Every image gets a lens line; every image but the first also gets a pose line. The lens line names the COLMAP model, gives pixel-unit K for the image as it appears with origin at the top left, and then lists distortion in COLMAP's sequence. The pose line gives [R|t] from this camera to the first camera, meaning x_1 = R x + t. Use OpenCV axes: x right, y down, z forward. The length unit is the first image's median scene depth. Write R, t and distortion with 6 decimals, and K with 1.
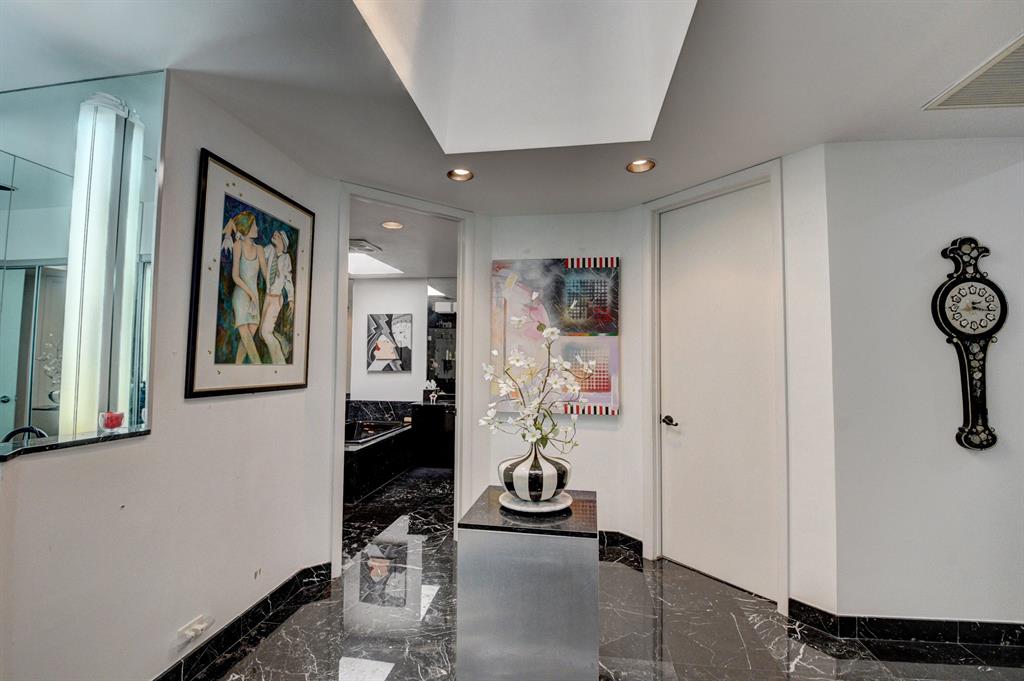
lens RADIAL K [[450.7, 0, 508.4], [0, 450.7, 335.7], [0, 0, 1]] dist [0.002425, 0.000050]
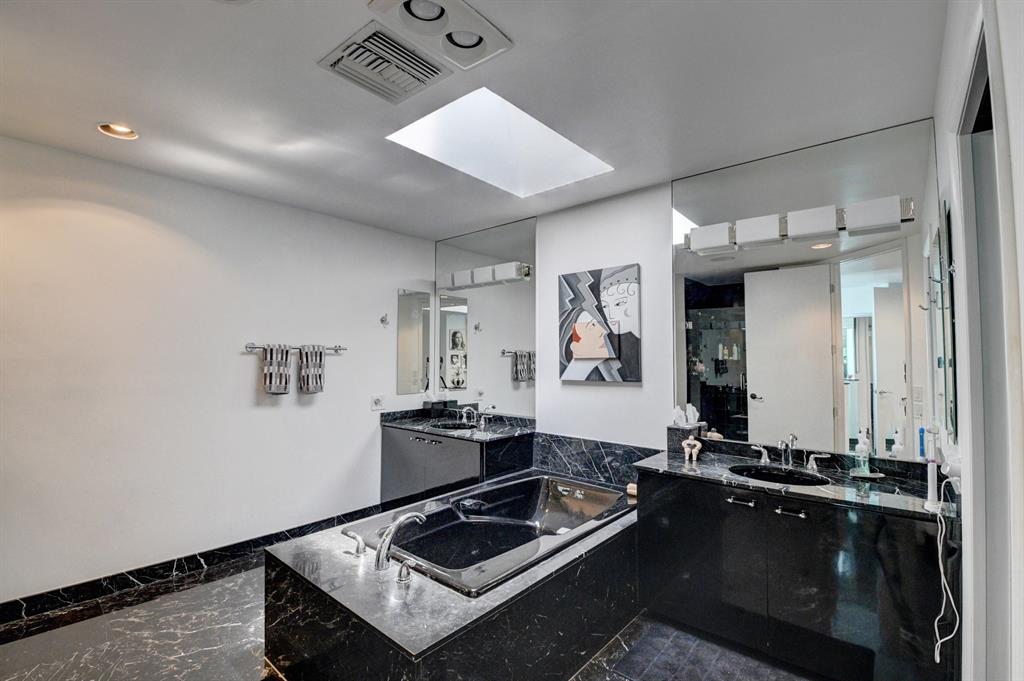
lens RADIAL K [[450.7, 0, 504.6], [0, 450.7, 336.7], [0, 0, 1]] dist [0.002425, 0.000050]
pose [[0.837937, -0.028353, -0.545031, -0.074712], [0.030401, 0.999524, -0.005258, 0.027142], [0.544920, -0.012164, 0.838400, 0.516471]]
